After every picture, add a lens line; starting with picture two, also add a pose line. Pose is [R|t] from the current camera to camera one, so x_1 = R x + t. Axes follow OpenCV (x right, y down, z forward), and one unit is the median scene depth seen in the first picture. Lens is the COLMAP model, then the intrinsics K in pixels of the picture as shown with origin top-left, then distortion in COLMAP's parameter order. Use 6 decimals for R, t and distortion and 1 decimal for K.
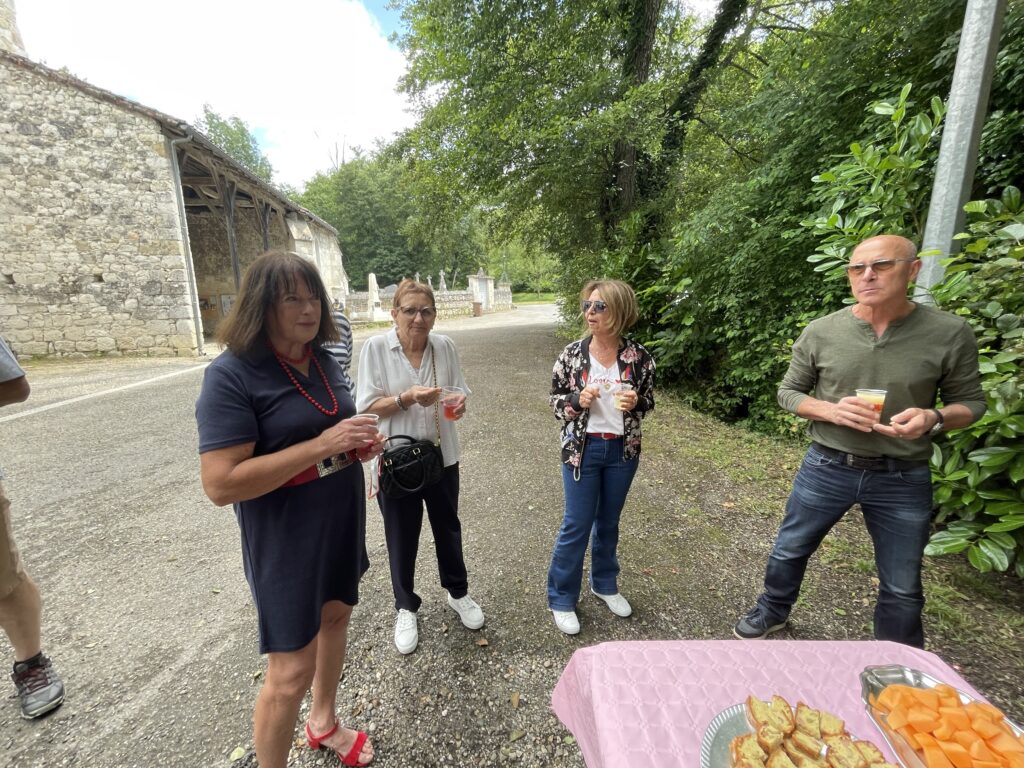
lens RADIAL K [[432.9, 0, 513.6], [0, 432.9, 385.4], [0, 0, 1]] dist [-0.000352, -0.001298]
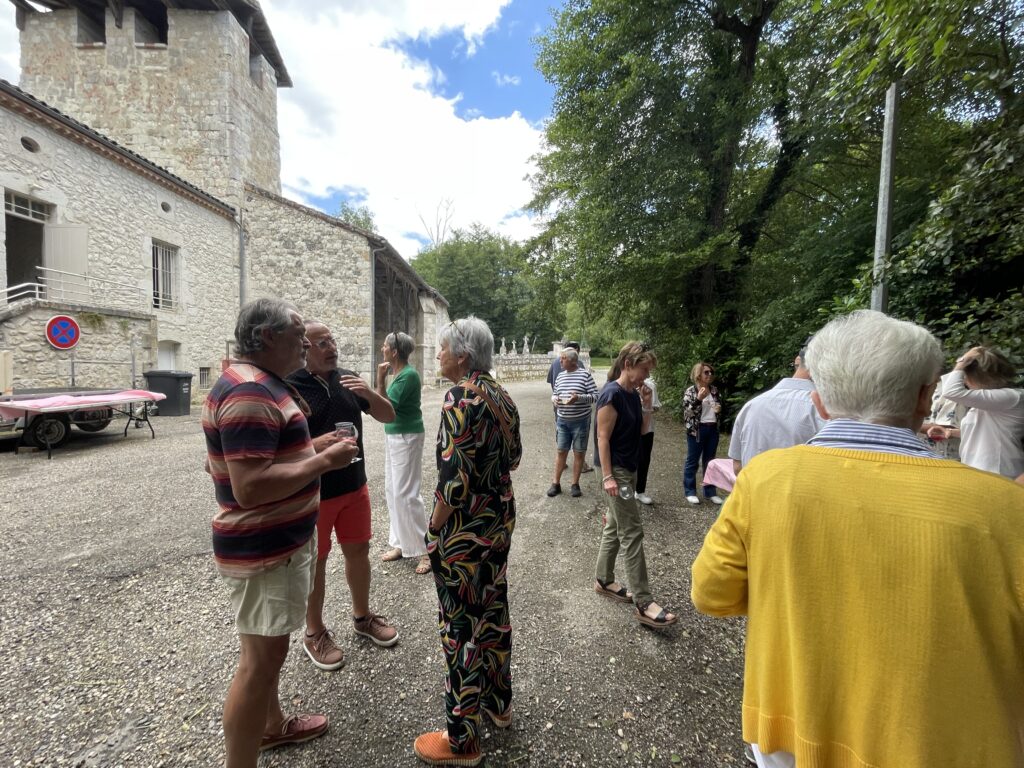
lens RADIAL K [[432.9, 0, 510.7], [0, 432.9, 386.3], [0, 0, 1]] dist [-0.000352, -0.001298]
pose [[0.986660, 0.039552, -0.157917, -0.091654], [-0.061133, 0.989062, -0.134238, 0.049482], [0.150880, 0.142101, 0.978286, -0.275923]]
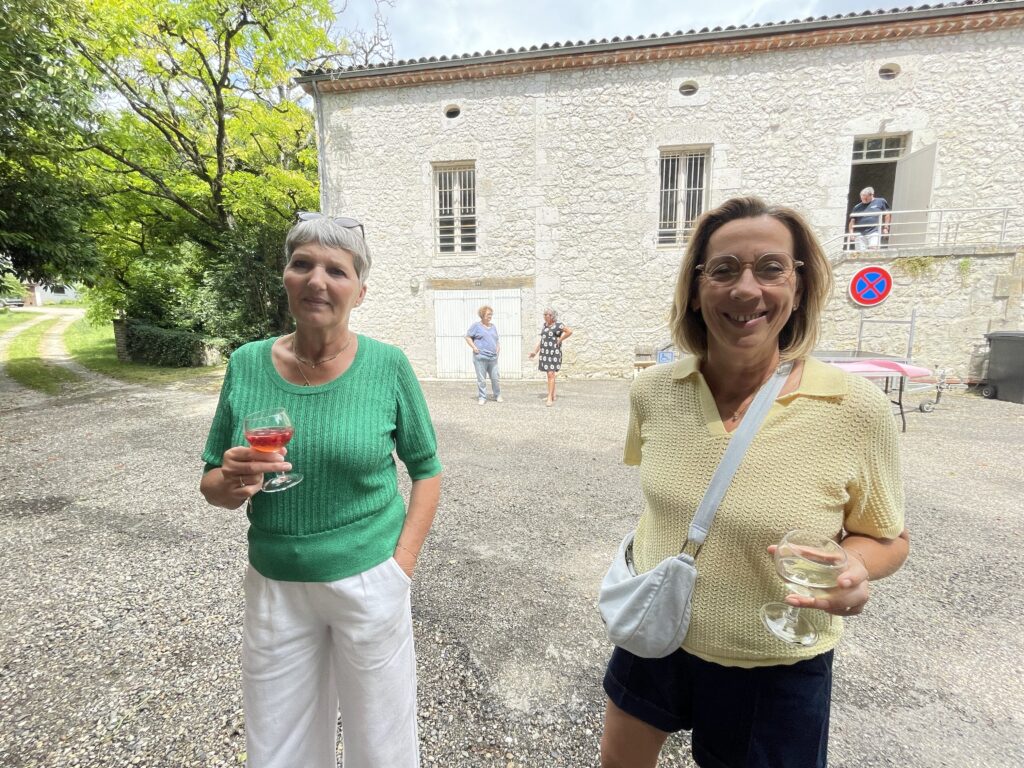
lens RADIAL K [[432.9, 0, 512.4], [0, 432.9, 382.9], [0, 0, 1]] dist [-0.000352, -0.001298]
pose [[-0.294390, 0.152839, -0.943385, -0.194054], [-0.157153, 0.965949, 0.205536, -0.005068], [0.942676, 0.208764, -0.260347, 0.019559]]
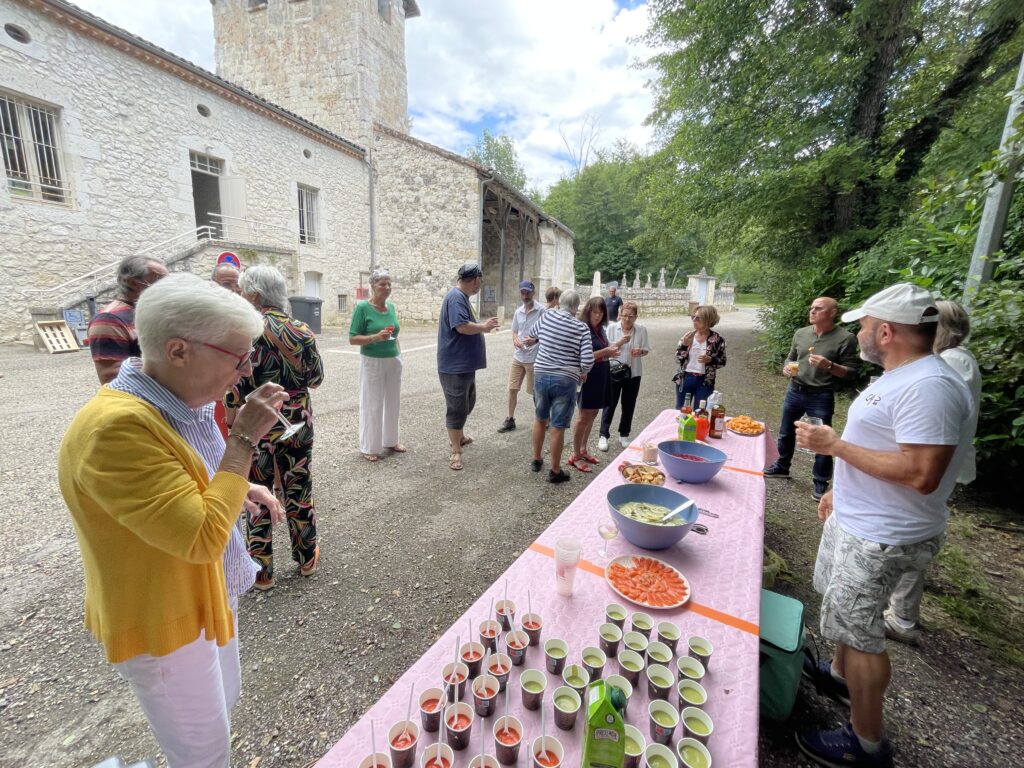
lens RADIAL K [[432.9, 0, 511.3], [0, 432.9, 383.8], [0, 0, 1]] dist [-0.000352, -0.001298]
pose [[0.881720, 0.147440, -0.448142, 0.058814], [-0.142353, 0.988782, 0.045233, 0.033950], [0.449784, 0.023911, 0.892817, -0.252119]]
